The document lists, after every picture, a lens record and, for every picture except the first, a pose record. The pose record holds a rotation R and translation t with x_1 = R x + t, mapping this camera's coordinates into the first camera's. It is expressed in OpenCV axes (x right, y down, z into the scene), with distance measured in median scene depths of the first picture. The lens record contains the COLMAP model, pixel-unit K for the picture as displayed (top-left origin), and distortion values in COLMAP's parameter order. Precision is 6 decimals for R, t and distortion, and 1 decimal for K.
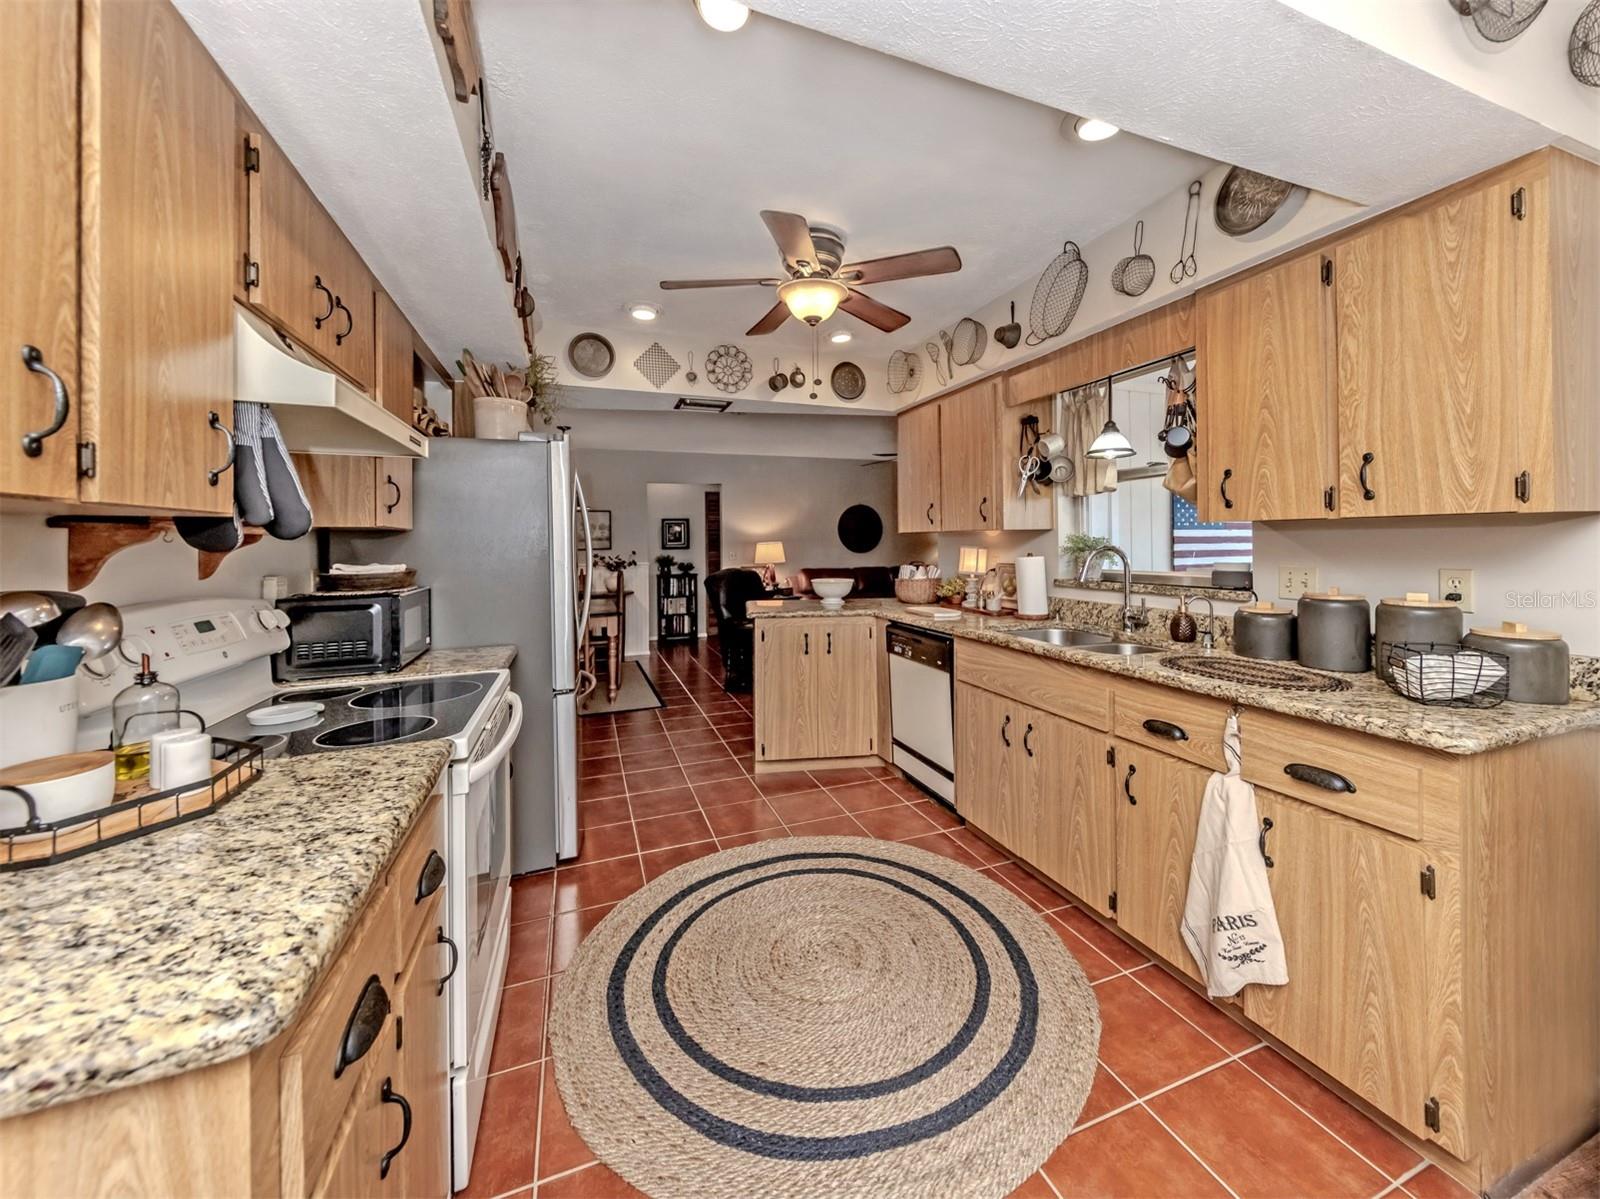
lens RADIAL K [[608.1, 0, 818.1], [0, 608.1, 541.7], [0, 0, 1]] dist [0.008776, -0.000391]
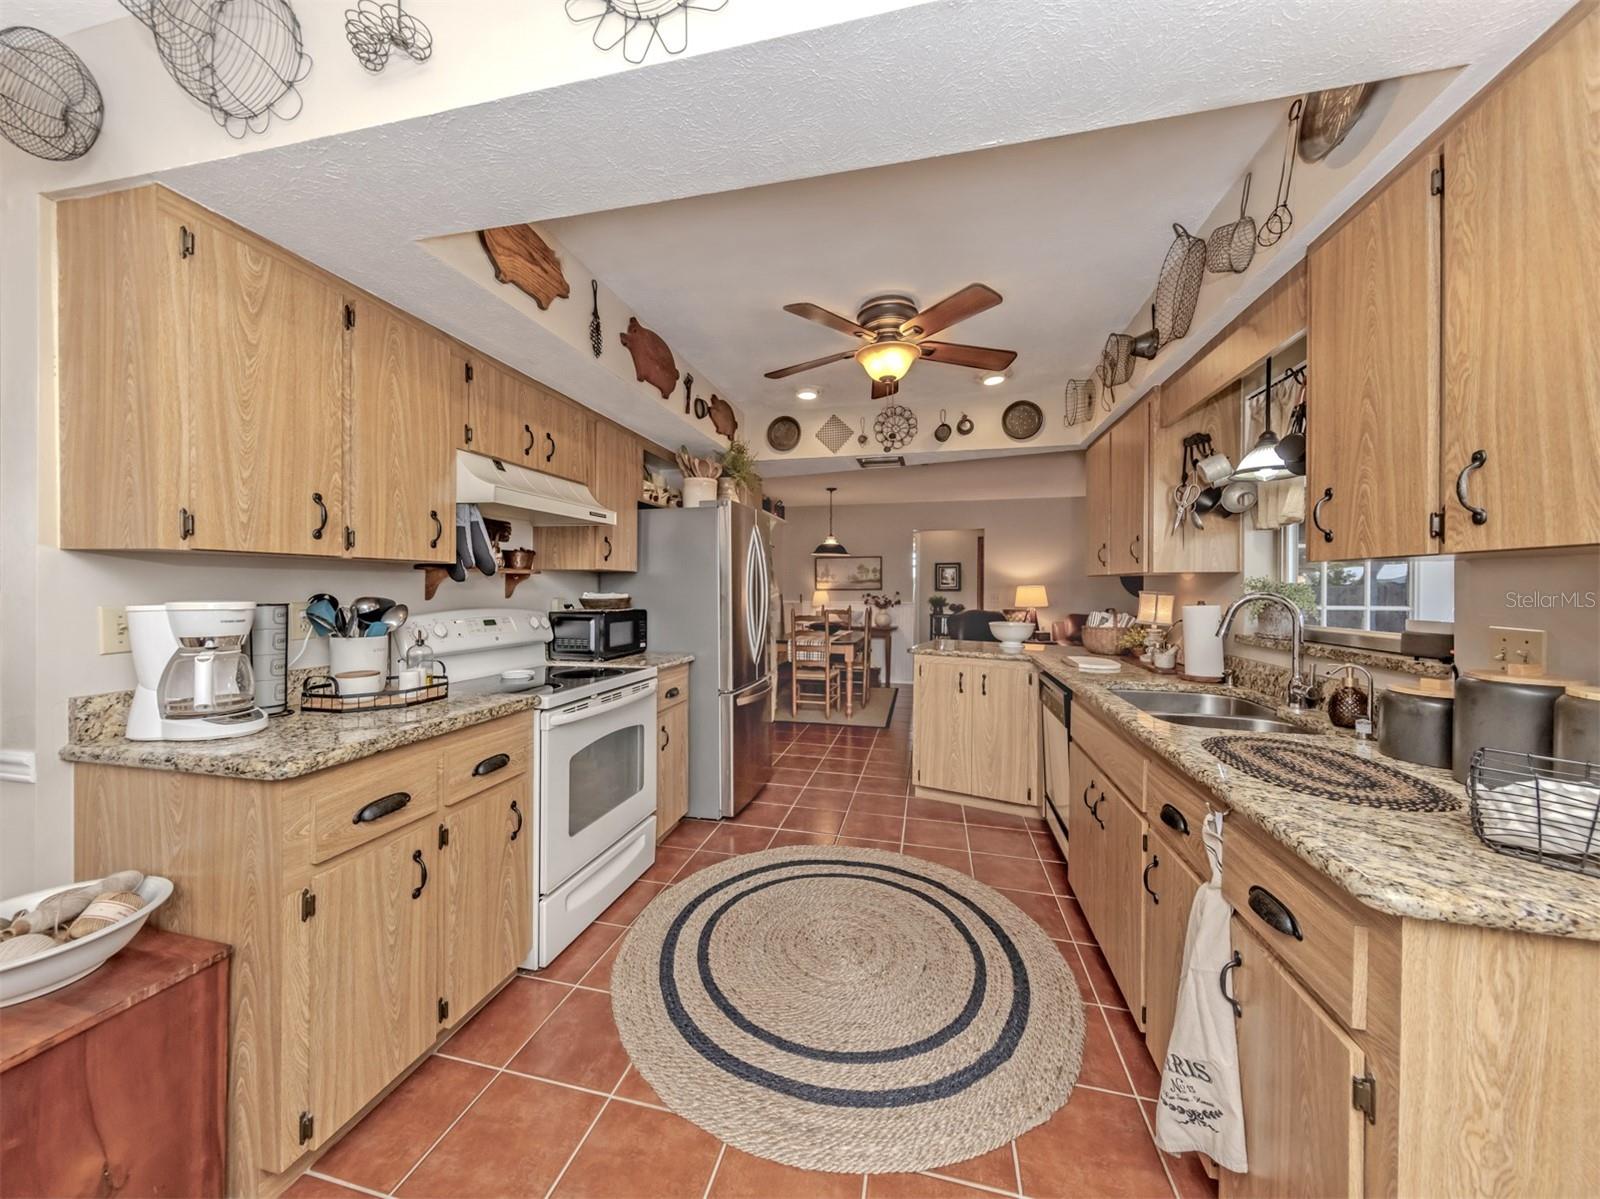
lens RADIAL K [[567.8, 0, 798.7], [0, 567.8, 590.0], [0, 0, 1]] dist [0.007146, -0.000204]
pose [[0.819377, 0.019524, -0.572922, 0.500442], [-0.014353, 0.999805, 0.013544, 0.001550], [0.573075, -0.002874, 0.819498, 0.079664]]
